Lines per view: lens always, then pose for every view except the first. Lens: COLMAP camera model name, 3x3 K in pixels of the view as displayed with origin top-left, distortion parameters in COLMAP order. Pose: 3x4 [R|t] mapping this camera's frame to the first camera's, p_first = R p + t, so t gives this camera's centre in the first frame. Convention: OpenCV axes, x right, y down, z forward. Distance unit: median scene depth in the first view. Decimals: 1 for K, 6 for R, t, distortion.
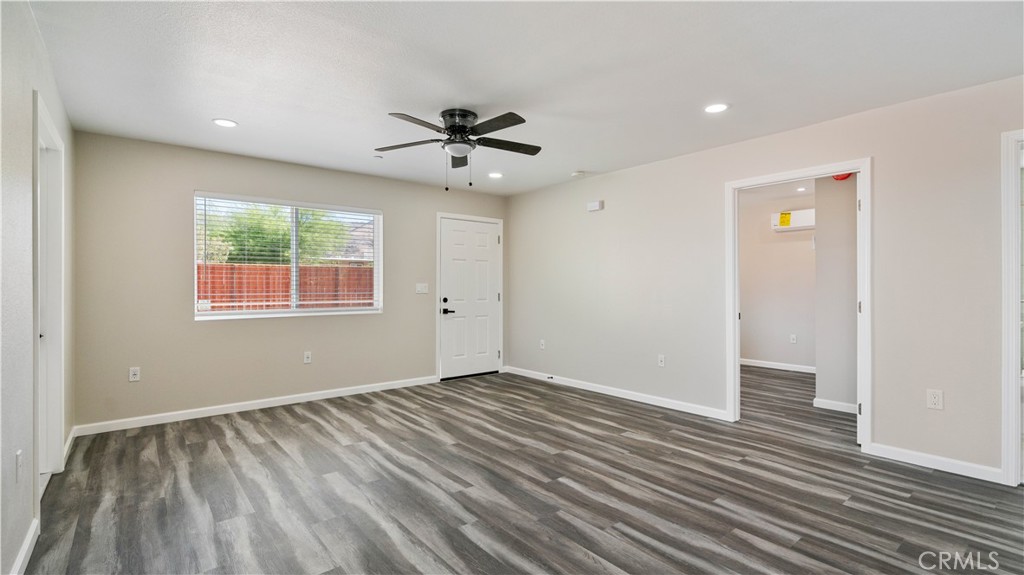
lens RADIAL K [[468.6, 0, 510.6], [0, 468.6, 286.4], [0, 0, 1]] dist [-0.000510, -0.000819]
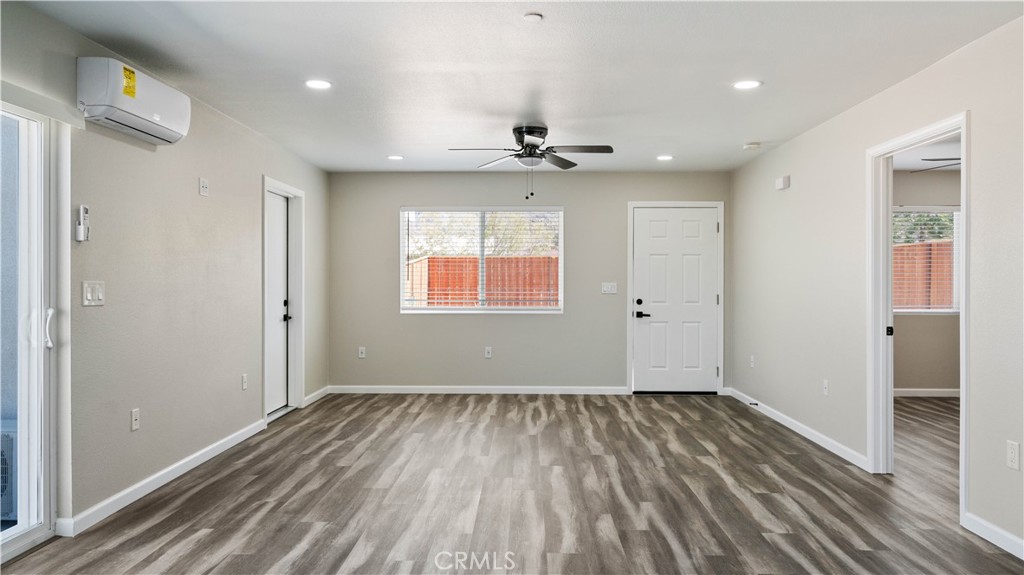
lens RADIAL K [[717.4, 0, 511.0], [0, 717.4, 282.8], [0, 0, 1]] dist [0.001506, -0.003034]
pose [[0.760395, 0.005941, -0.649434, 0.767702], [-0.001690, 0.999973, 0.007169, -0.020569], [0.649459, -0.004353, 0.760384, -0.235814]]
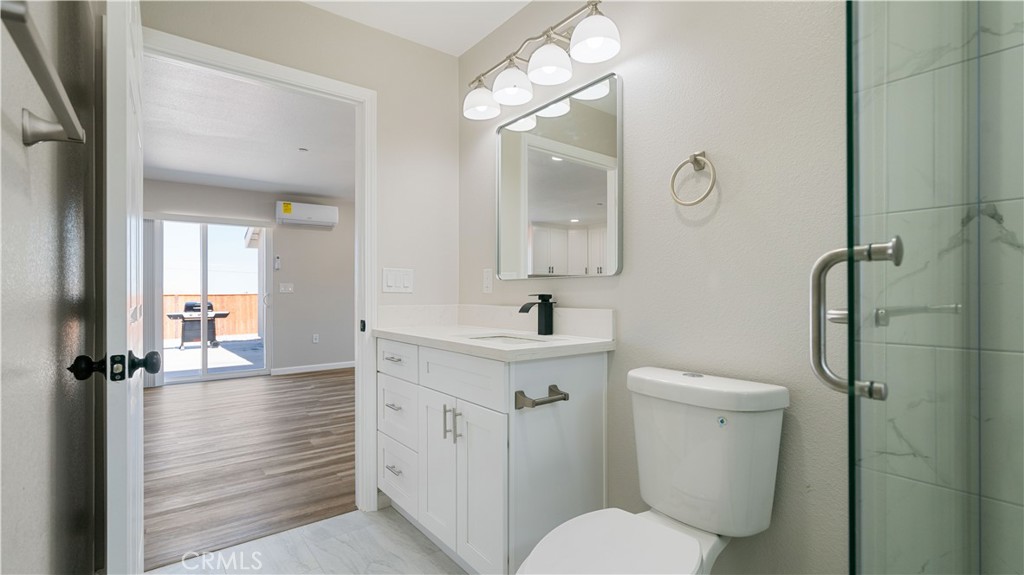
lens RADIAL K [[468.6, 0, 513.8], [0, 468.6, 291.6], [0, 0, 1]] dist [-0.000510, -0.000819]
pose [[-0.030625, 0.001022, -0.999530, 1.331242], [0.002223, 0.999997, 0.000954, 0.011973], [0.999528, -0.002193, -0.030627, 0.900113]]
